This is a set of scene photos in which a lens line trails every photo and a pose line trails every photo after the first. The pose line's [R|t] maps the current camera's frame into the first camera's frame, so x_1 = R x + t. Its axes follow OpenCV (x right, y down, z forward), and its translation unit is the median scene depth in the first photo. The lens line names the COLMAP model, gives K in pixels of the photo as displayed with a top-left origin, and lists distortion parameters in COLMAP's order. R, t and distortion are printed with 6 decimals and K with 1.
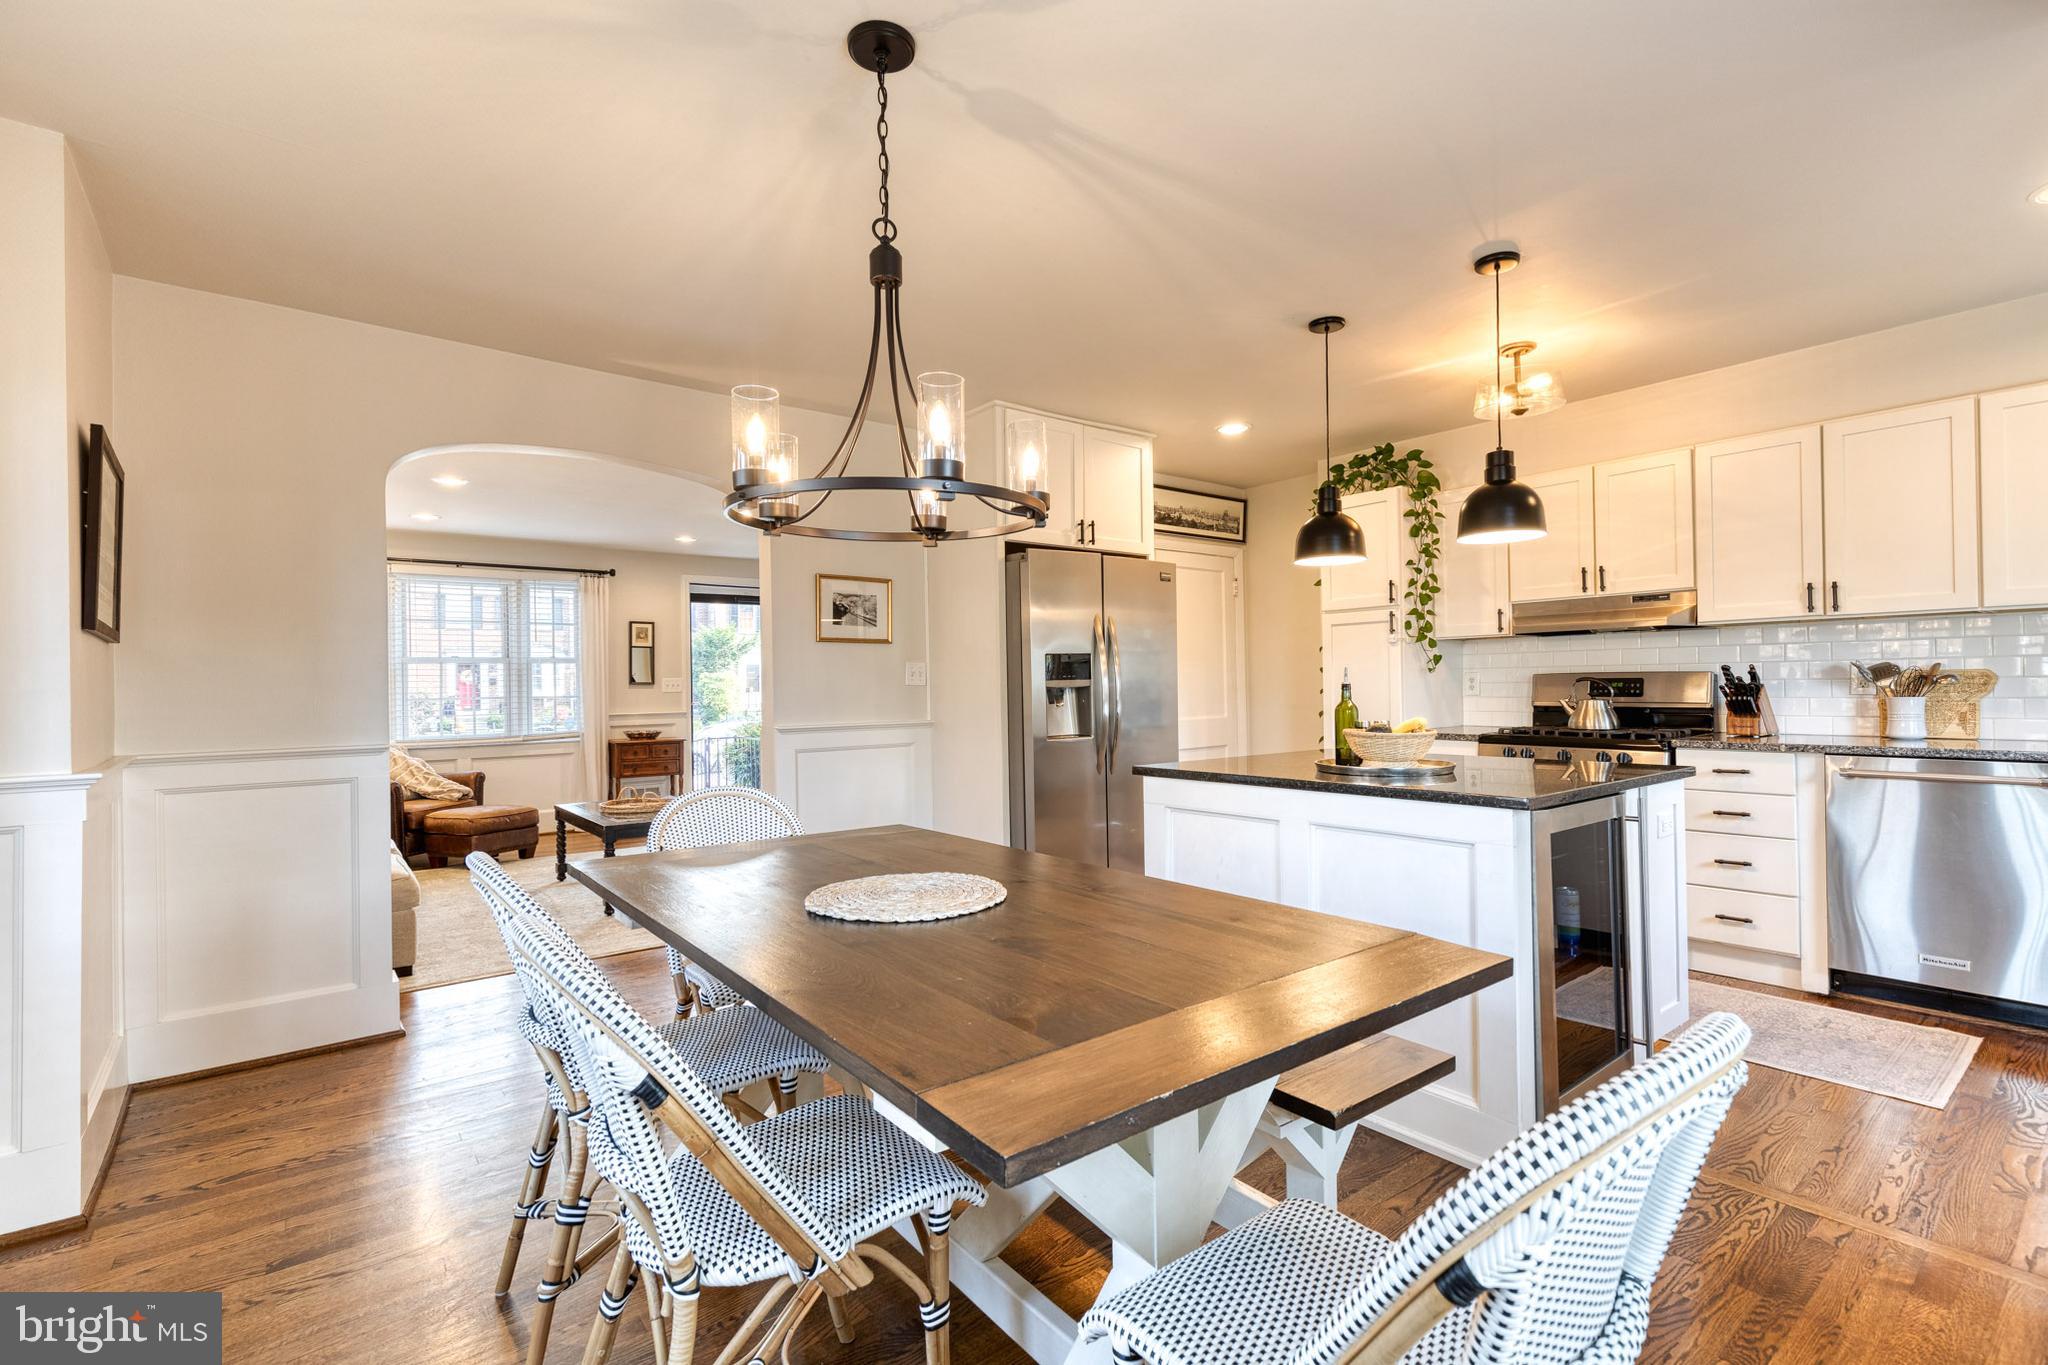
lens RADIAL K [[919.1, 0, 1041.4], [0, 919.1, 681.5], [0, 0, 1]] dist [0.010835, -0.003031]
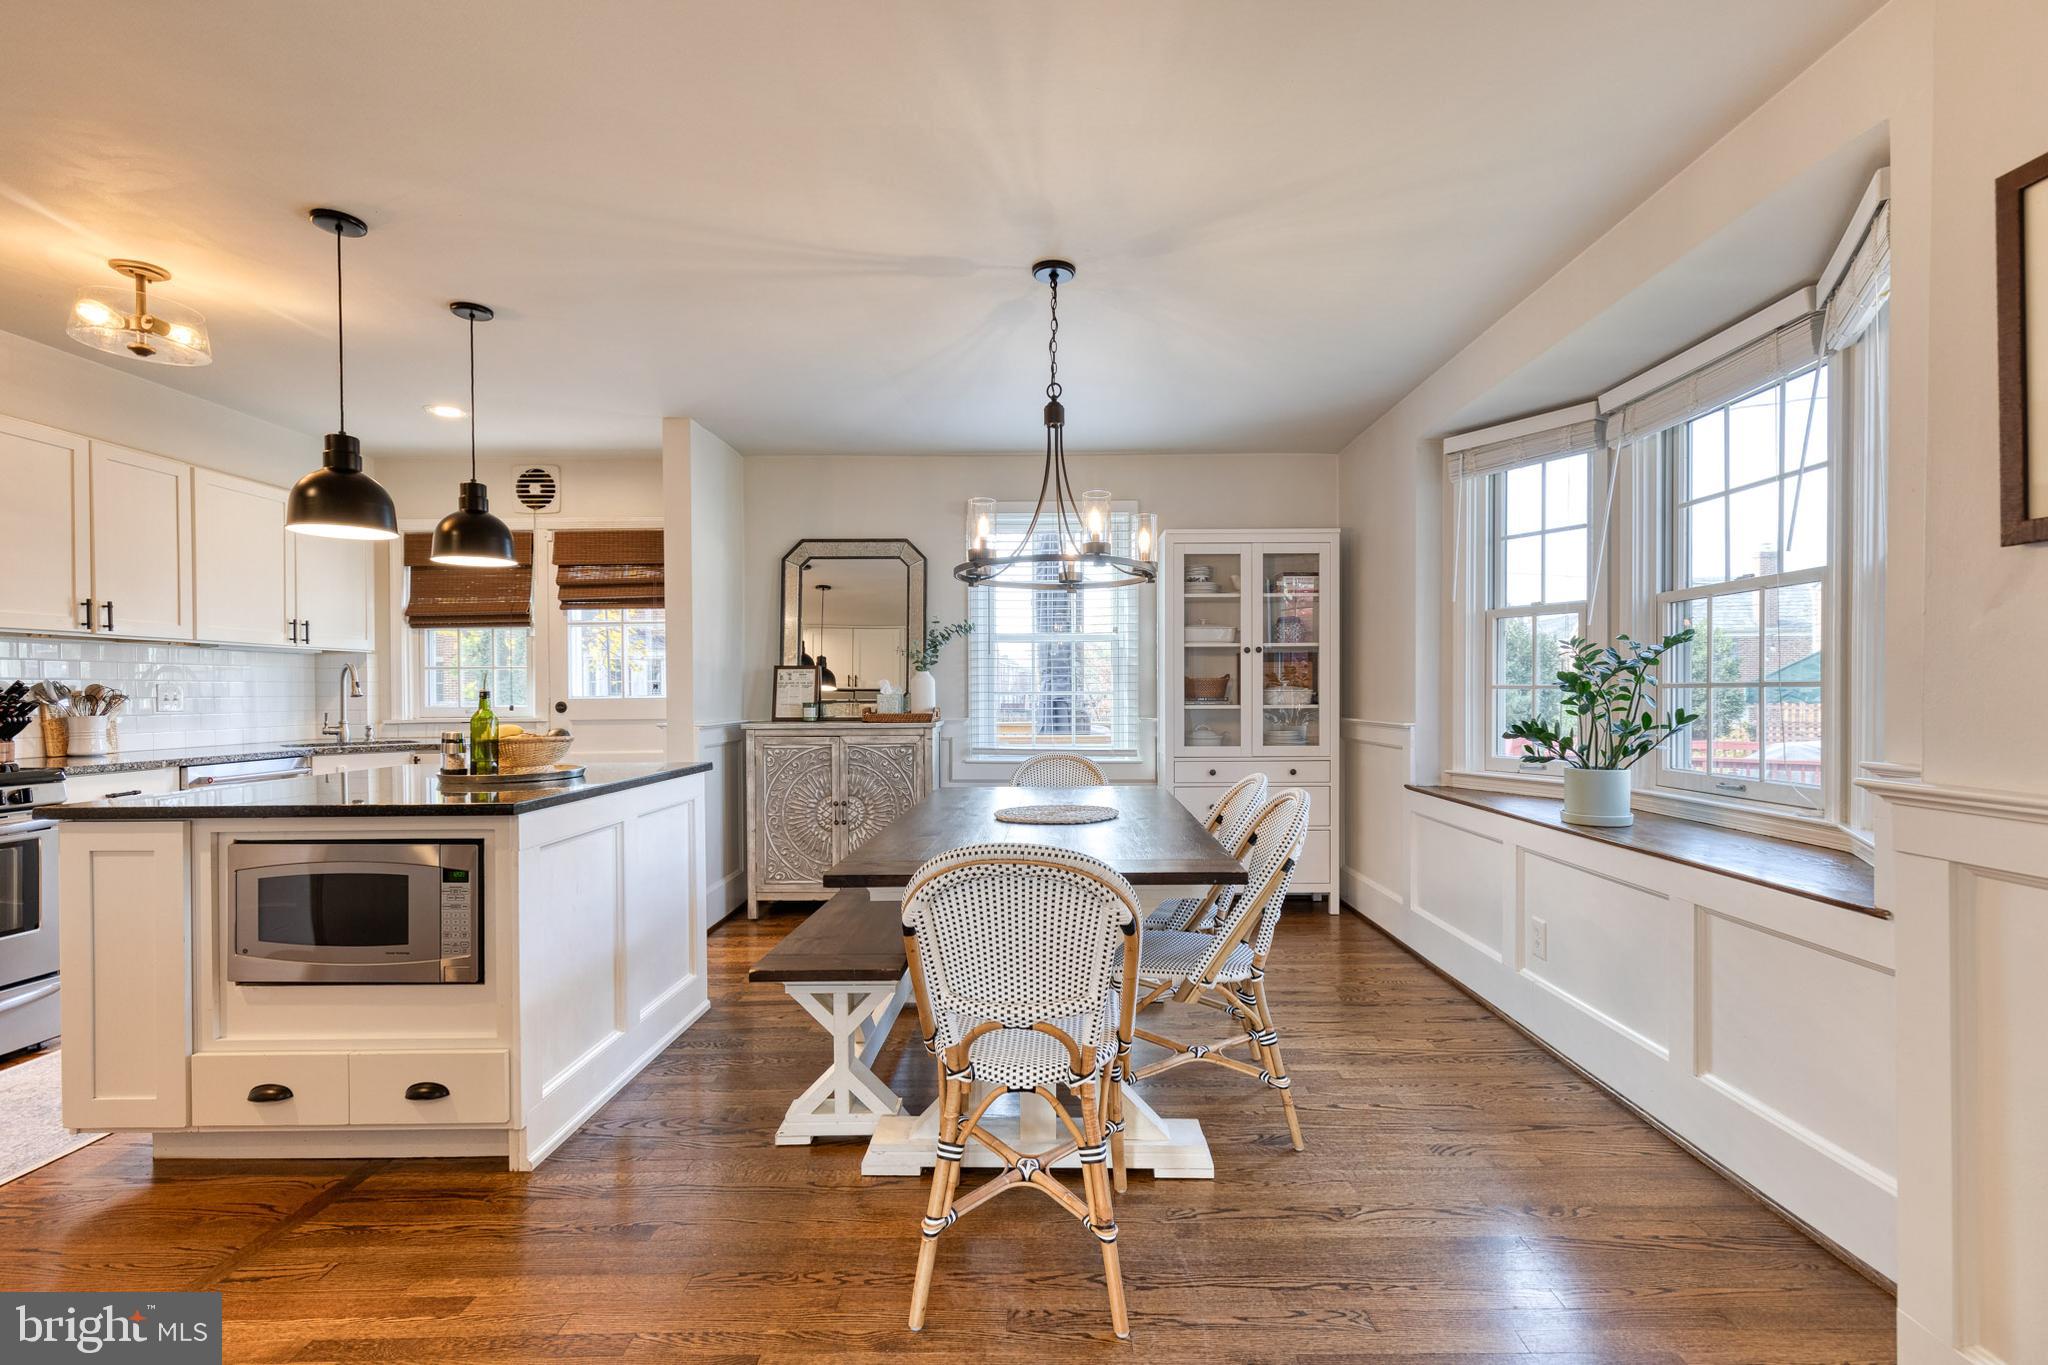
lens RADIAL K [[932.4, 0, 1040.8], [0, 932.4, 698.6], [0, 0, 1]] dist [0.009652, -0.000881]
pose [[-0.772246, 0.015195, 0.635142, -0.501163], [0.014257, 0.999877, -0.006586, 0.016845], [-0.635164, 0.003969, -0.772367, 0.980015]]
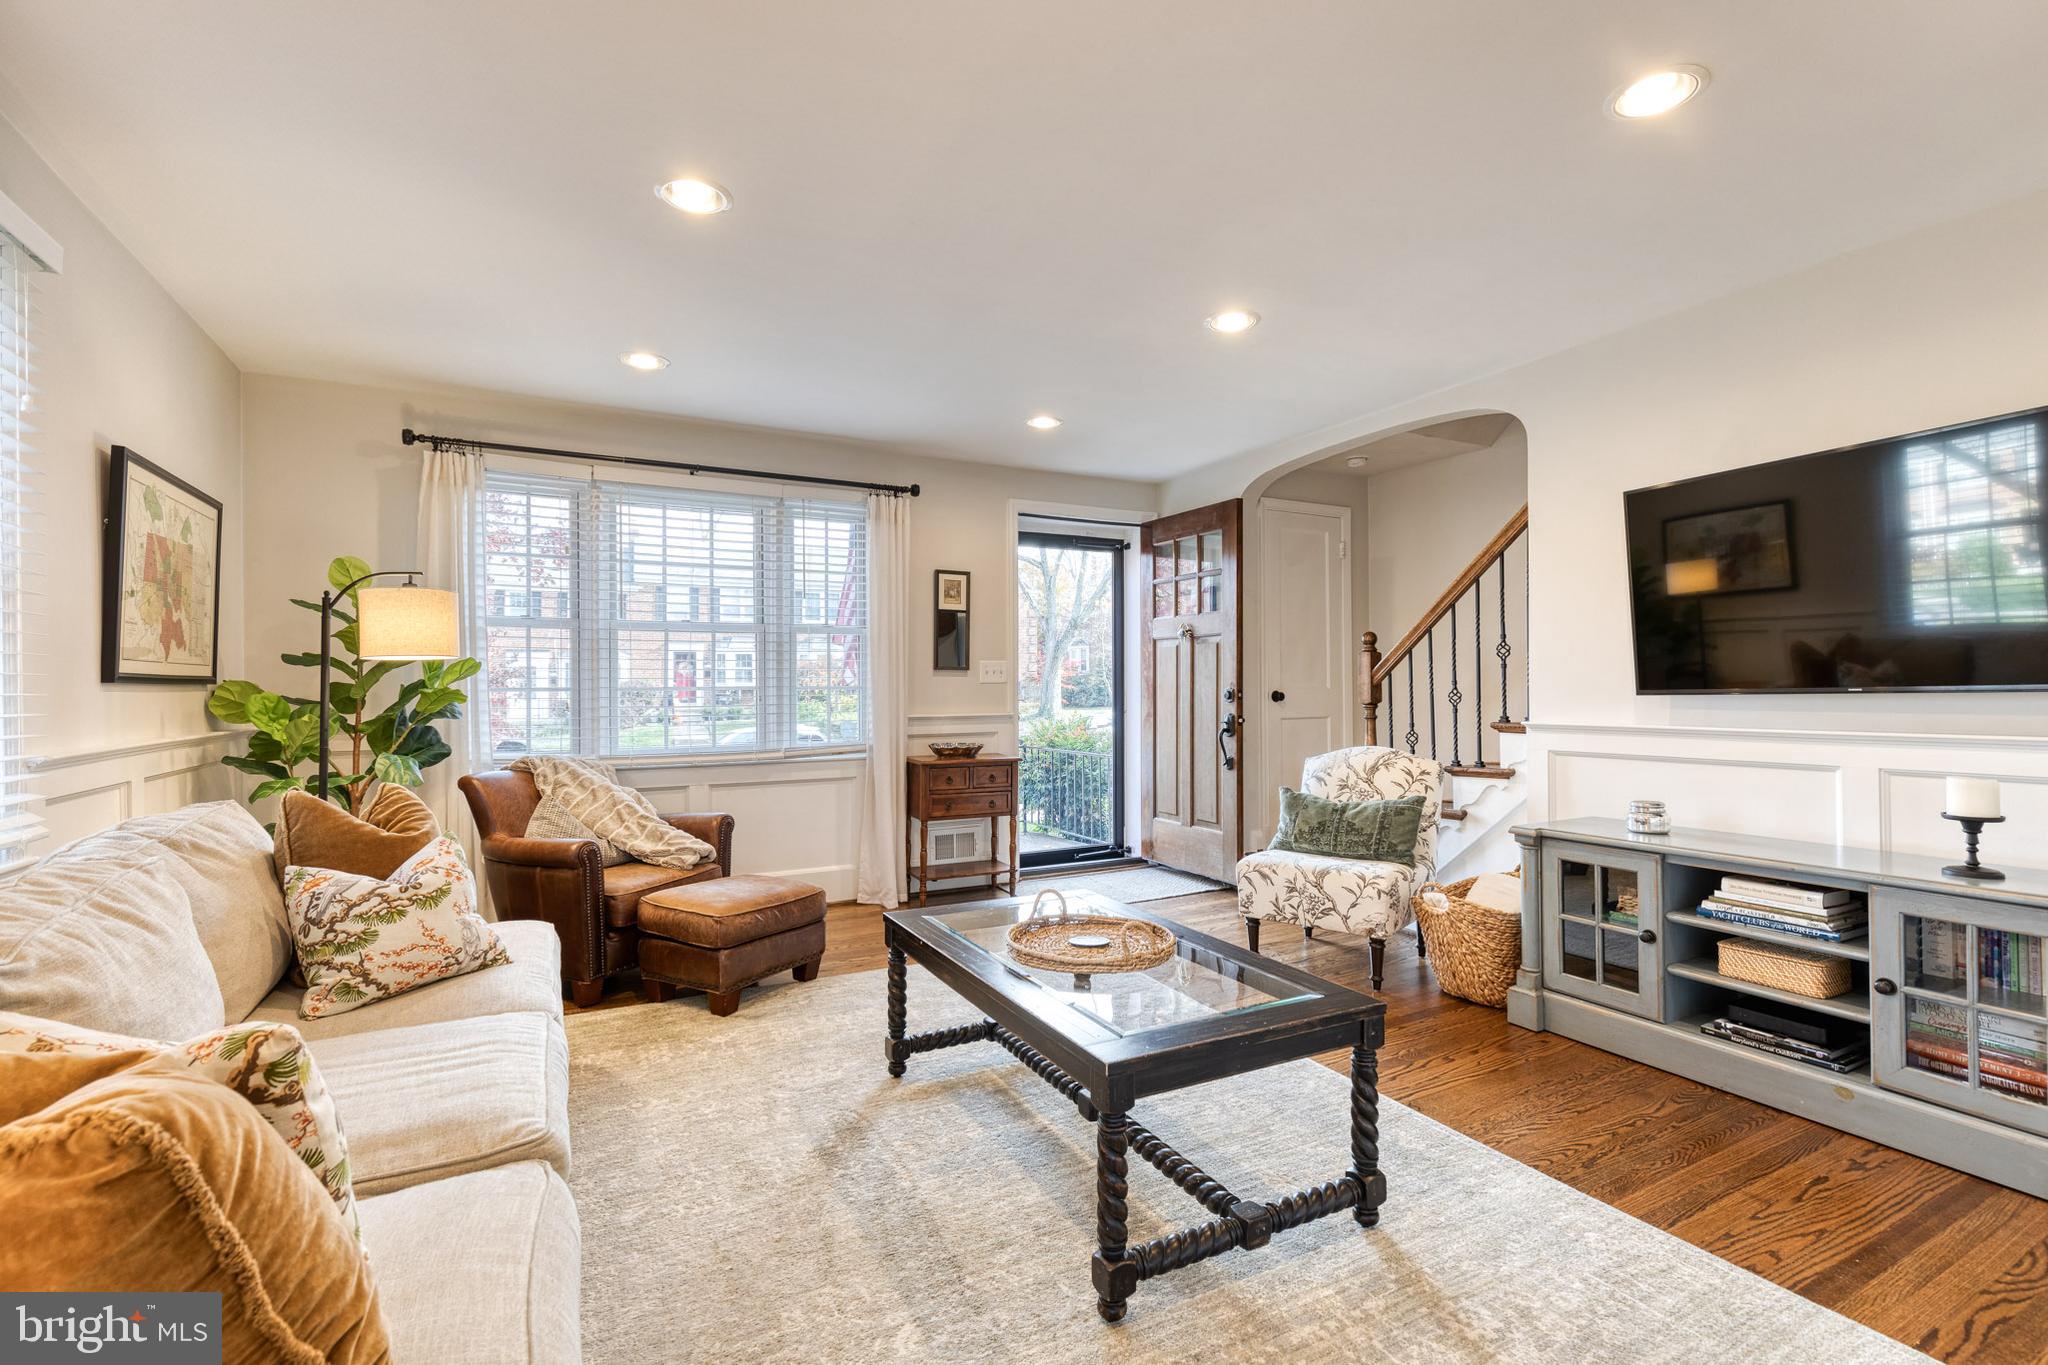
lens RADIAL K [[919.1, 0, 1041.4], [0, 919.1, 681.5], [0, 0, 1]] dist [0.010835, -0.003031]
pose [[0.983017, 0.011108, -0.183178, -0.515603], [-0.010776, 0.999938, 0.002808, 0.017481], [0.183198, -0.000786, 0.983076, 0.781102]]
